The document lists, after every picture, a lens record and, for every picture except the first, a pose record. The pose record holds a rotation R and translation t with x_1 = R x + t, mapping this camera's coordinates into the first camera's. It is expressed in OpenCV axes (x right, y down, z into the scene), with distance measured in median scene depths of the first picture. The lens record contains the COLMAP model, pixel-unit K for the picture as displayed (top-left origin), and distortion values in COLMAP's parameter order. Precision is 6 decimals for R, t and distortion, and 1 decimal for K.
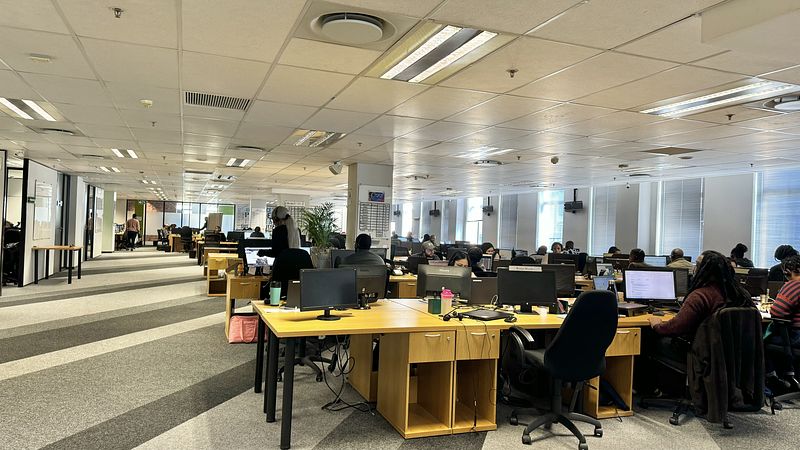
lens RADIAL K [[570.3, 0, 406.0], [0, 570.3, 225.9], [0, 0, 1]] dist [0.013234, -0.004121]
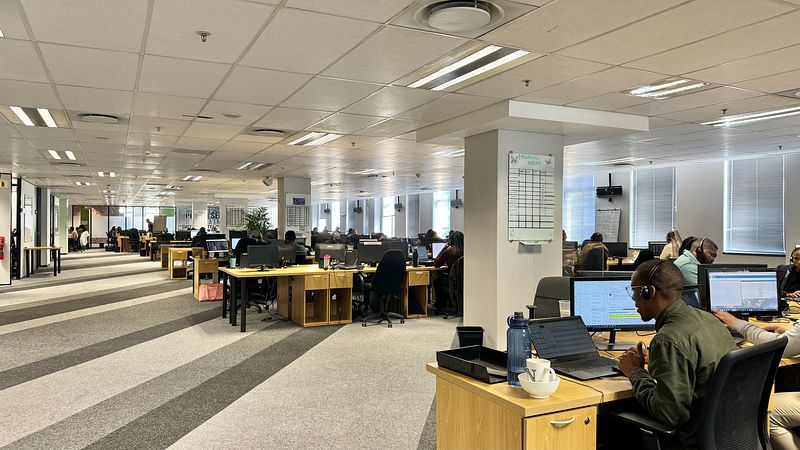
lens RADIAL K [[570.3, 0, 403.2], [0, 570.3, 226.8], [0, 0, 1]] dist [0.013234, -0.004121]
pose [[0.994590, -0.031049, 0.099133, 0.031178], [0.030104, 0.999486, 0.011017, 0.001274], [-0.099424, -0.007973, 0.995013, -0.203575]]
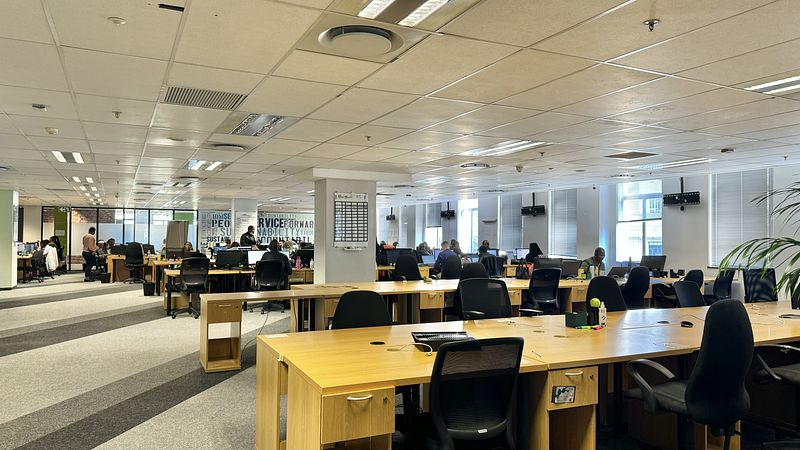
lens RADIAL K [[570.3, 0, 400.6], [0, 570.3, 223.9], [0, 0, 1]] dist [0.013234, -0.004121]
pose [[0.995665, -0.026300, 0.089211, -0.188503], [0.027751, 0.999501, -0.015066, -0.002909], [-0.088770, 0.017476, 0.995899, 0.434995]]
